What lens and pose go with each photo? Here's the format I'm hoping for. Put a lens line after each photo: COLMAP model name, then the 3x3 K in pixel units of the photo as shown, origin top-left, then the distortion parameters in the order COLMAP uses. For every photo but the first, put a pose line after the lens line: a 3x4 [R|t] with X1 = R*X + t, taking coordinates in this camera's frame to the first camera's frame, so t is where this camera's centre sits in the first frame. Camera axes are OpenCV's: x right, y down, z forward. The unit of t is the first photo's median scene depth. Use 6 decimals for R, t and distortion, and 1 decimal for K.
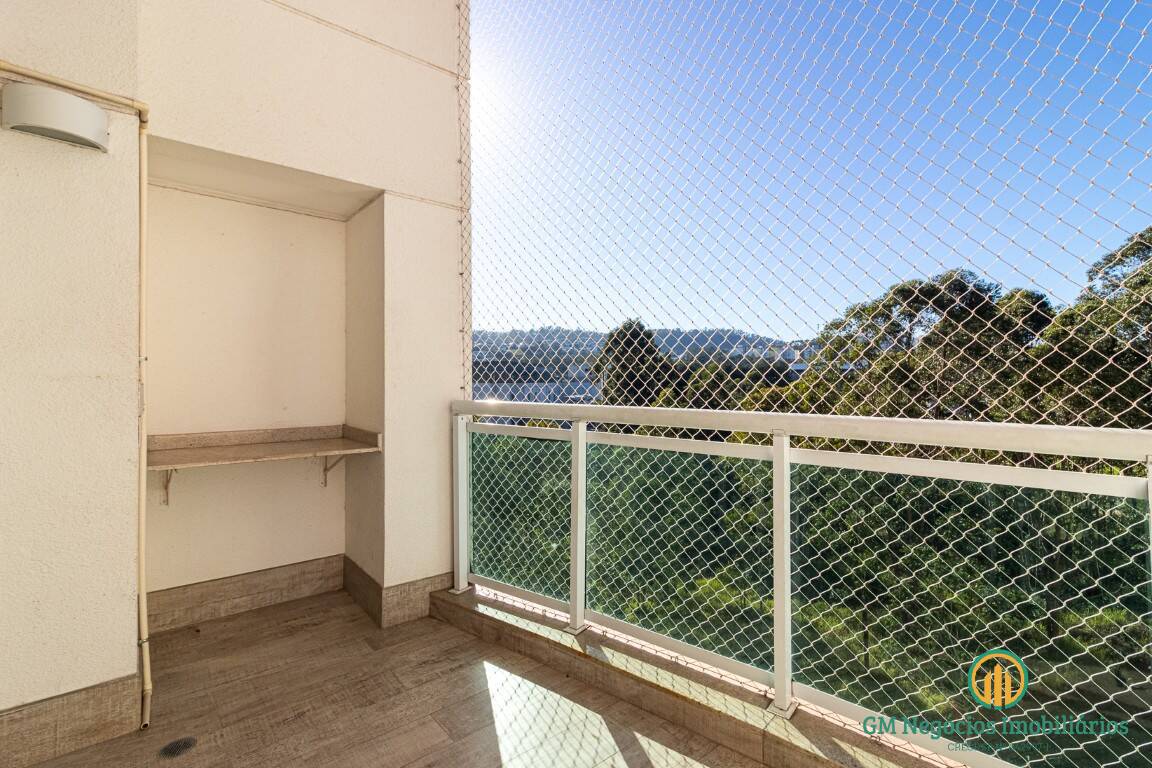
lens RADIAL K [[533.2, 0, 561.2], [0, 533.2, 372.0], [0, 0, 1]] dist [0.004967, 0.000377]
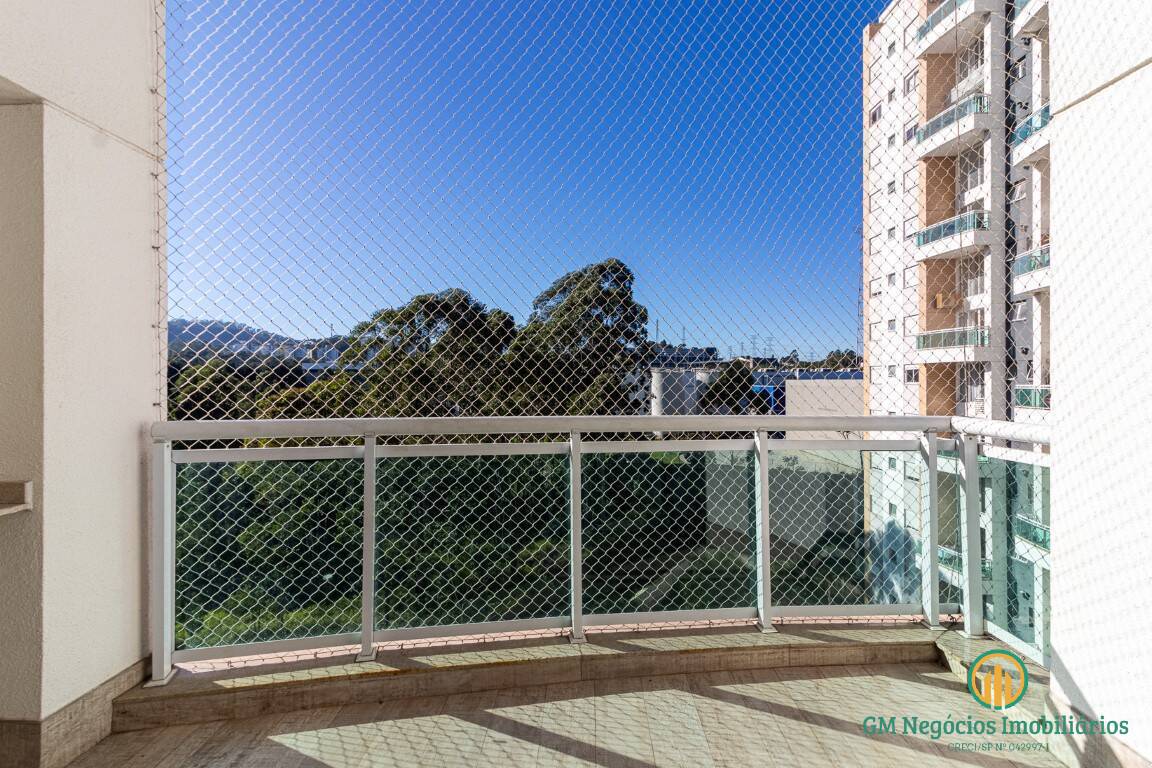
lens RADIAL K [[527.6, 0, 576.5], [0, 527.6, 379.4], [0, 0, 1]] dist [0.002820, -0.000005]
pose [[0.655087, -0.001827, 0.755551, -0.469184], [-0.009651, 0.999895, 0.010785, -0.022979], [-0.755492, -0.014357, 0.655001, 0.122194]]
